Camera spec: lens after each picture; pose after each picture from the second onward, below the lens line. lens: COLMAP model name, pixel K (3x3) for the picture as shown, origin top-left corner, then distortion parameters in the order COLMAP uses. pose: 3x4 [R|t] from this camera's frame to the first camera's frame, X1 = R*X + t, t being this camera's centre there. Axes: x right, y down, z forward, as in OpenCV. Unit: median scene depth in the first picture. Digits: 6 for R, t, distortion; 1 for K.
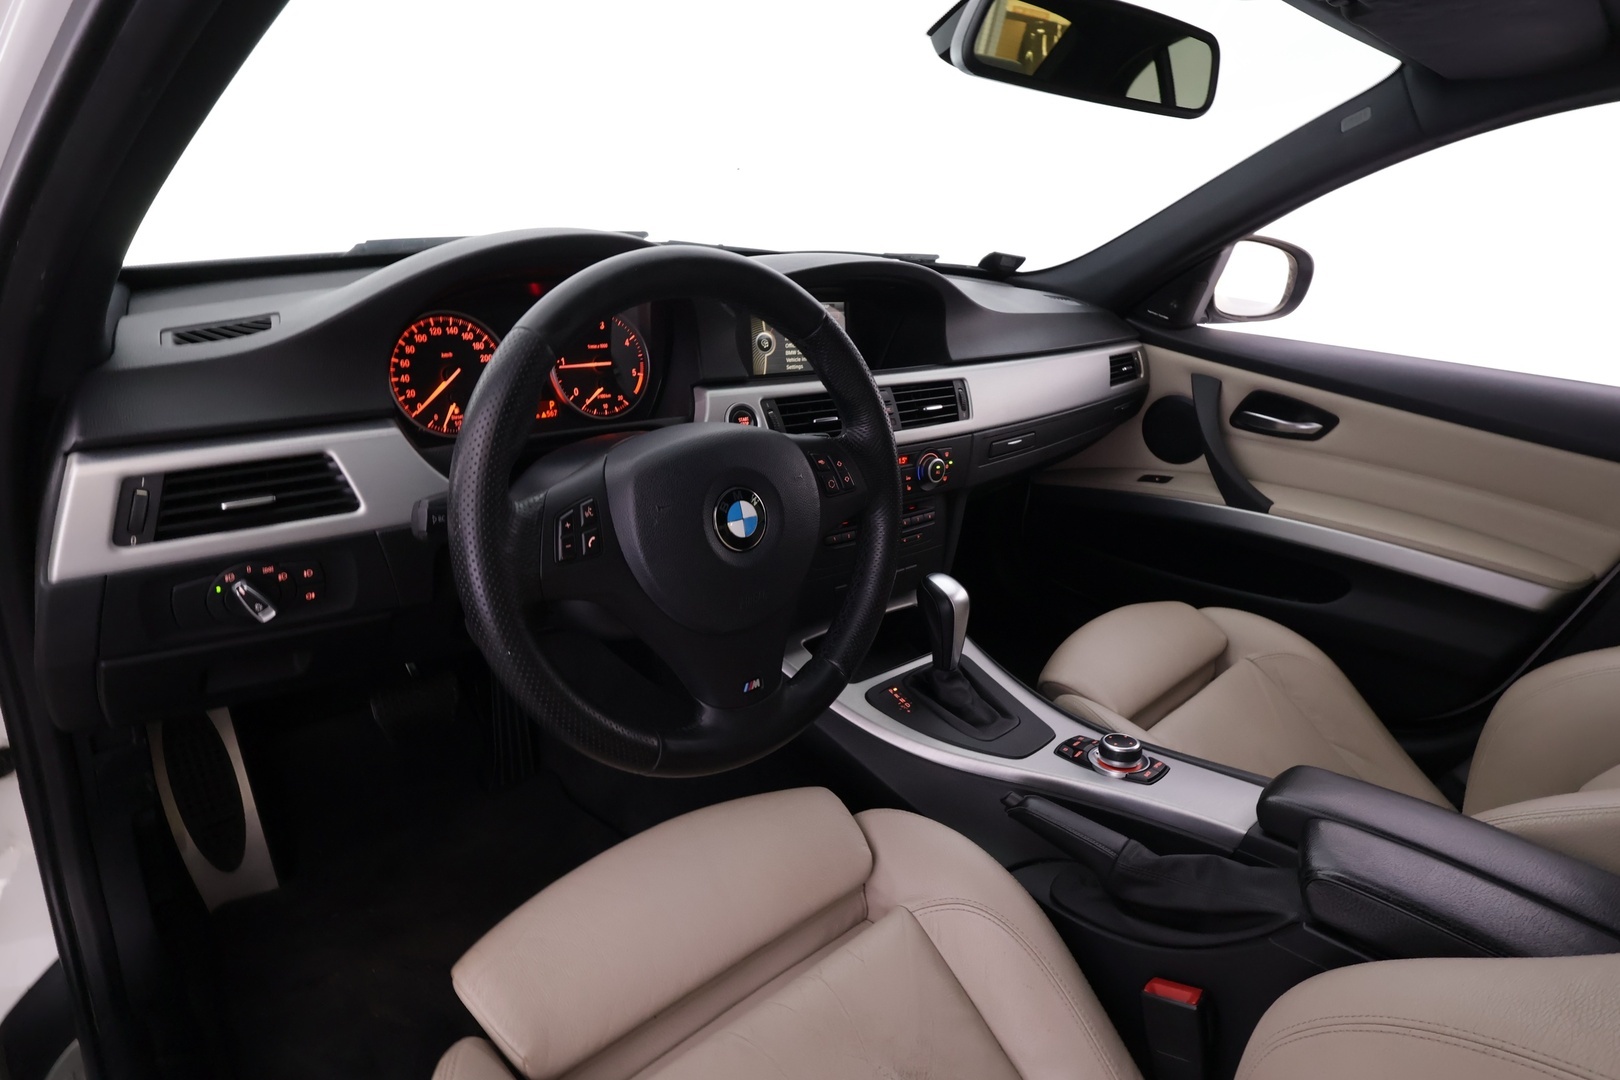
lens RADIAL K [[858.4, 0, 814.1], [0, 858.4, 534.7], [0, 0, 1]] dist [0.003491, 0.000302]
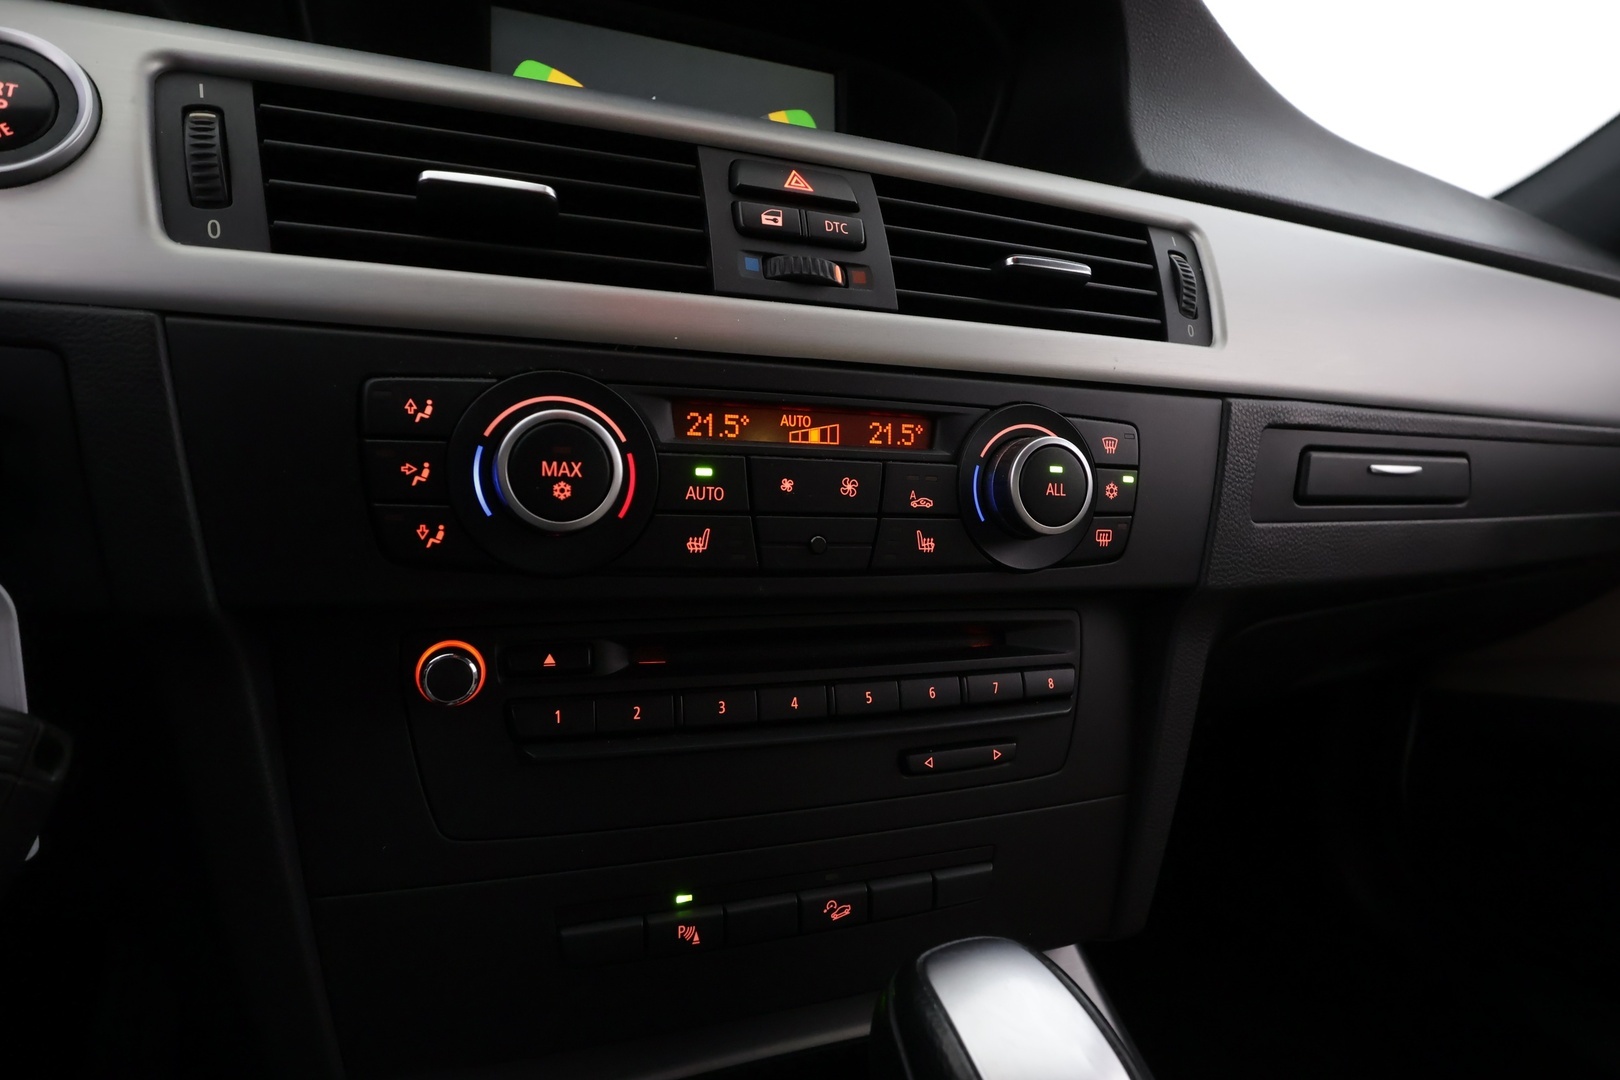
lens RADIAL K [[858.4, 0, 815.1], [0, 858.4, 542.3], [0, 0, 1]] dist [0.003491, 0.000302]
pose [[0.939054, 0.017419, -0.343327, 0.165644], [-0.106204, 0.964560, -0.241547, 0.009375], [0.326952, 0.263288, 0.907624, 0.760778]]
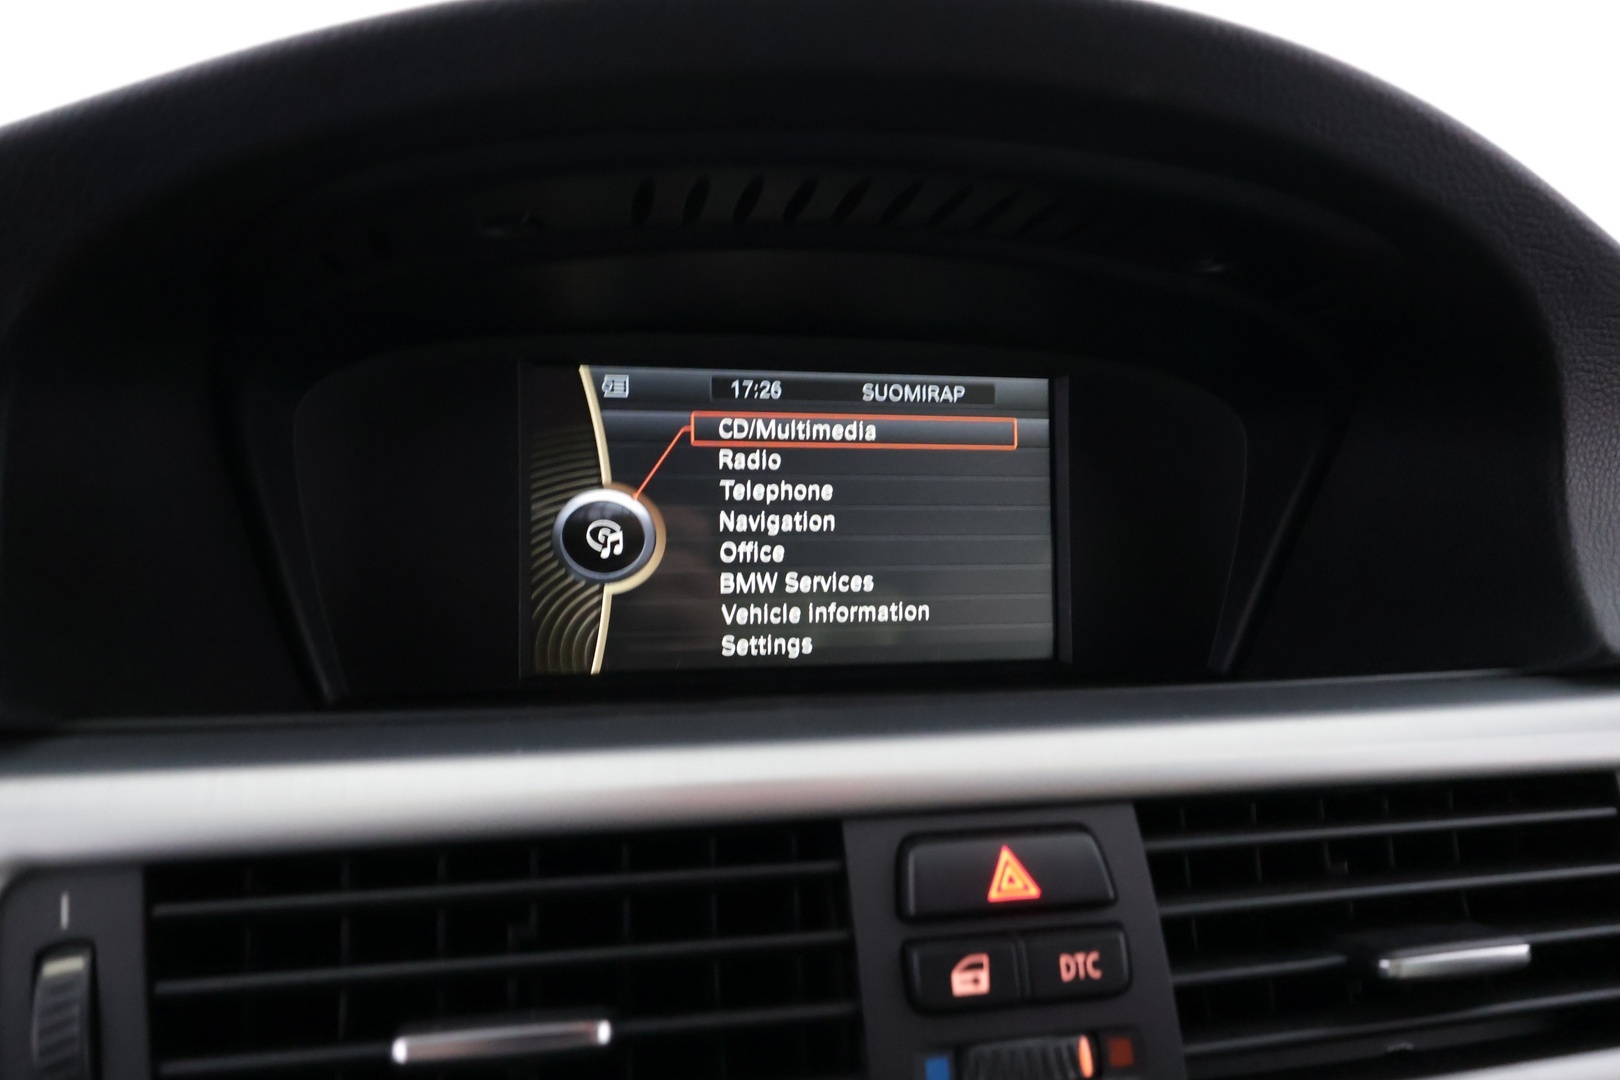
lens RADIAL K [[1193.5, 0, 809.3], [0, 1193.5, 536.6], [0, 0, 1]] dist [0.006222, 0.005437]
pose [[0.888083, 0.008967, -0.459595, 0.135135], [-0.129204, 0.964373, -0.230849, -0.157481], [0.441151, 0.264395, 0.857602, 0.754304]]
